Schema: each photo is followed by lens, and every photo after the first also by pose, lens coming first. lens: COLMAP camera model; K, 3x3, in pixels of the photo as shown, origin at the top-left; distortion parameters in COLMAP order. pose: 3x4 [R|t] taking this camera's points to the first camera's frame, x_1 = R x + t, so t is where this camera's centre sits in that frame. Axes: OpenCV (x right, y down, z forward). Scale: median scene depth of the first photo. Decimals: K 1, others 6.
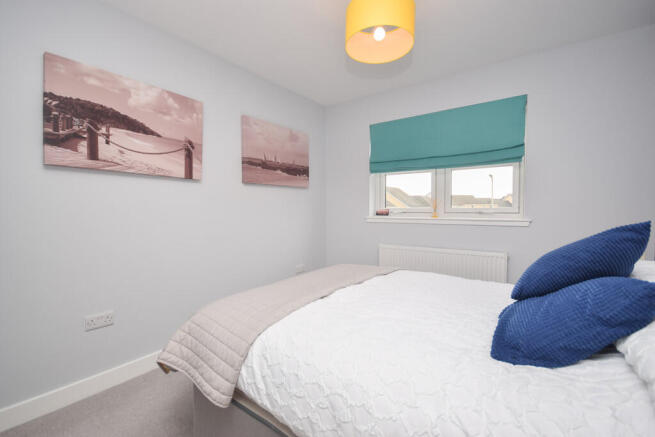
lens RADIAL K [[283.7, 0, 327.9], [0, 283.7, 214.3], [0, 0, 1]] dist [0.001449, -0.009550]
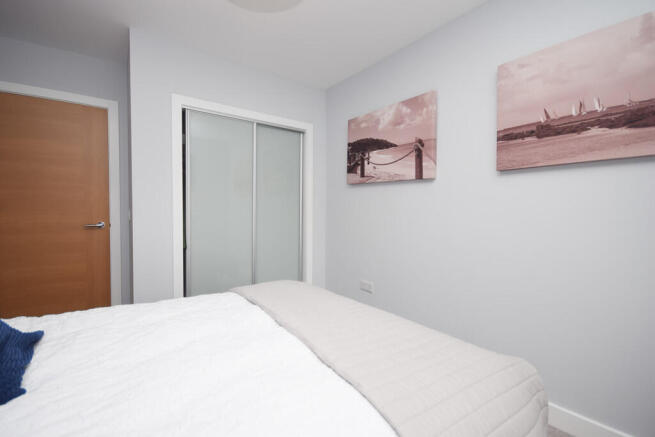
lens RADIAL K [[283.7, 0, 327.9], [0, 283.7, 214.3], [0, 0, 1]] dist [0.001449, -0.009550]
pose [[-0.284981, 0.022843, -0.958261, 0.560457], [-0.020344, 0.999347, 0.029873, -0.030087], [0.958317, 0.028009, -0.284330, 1.039636]]
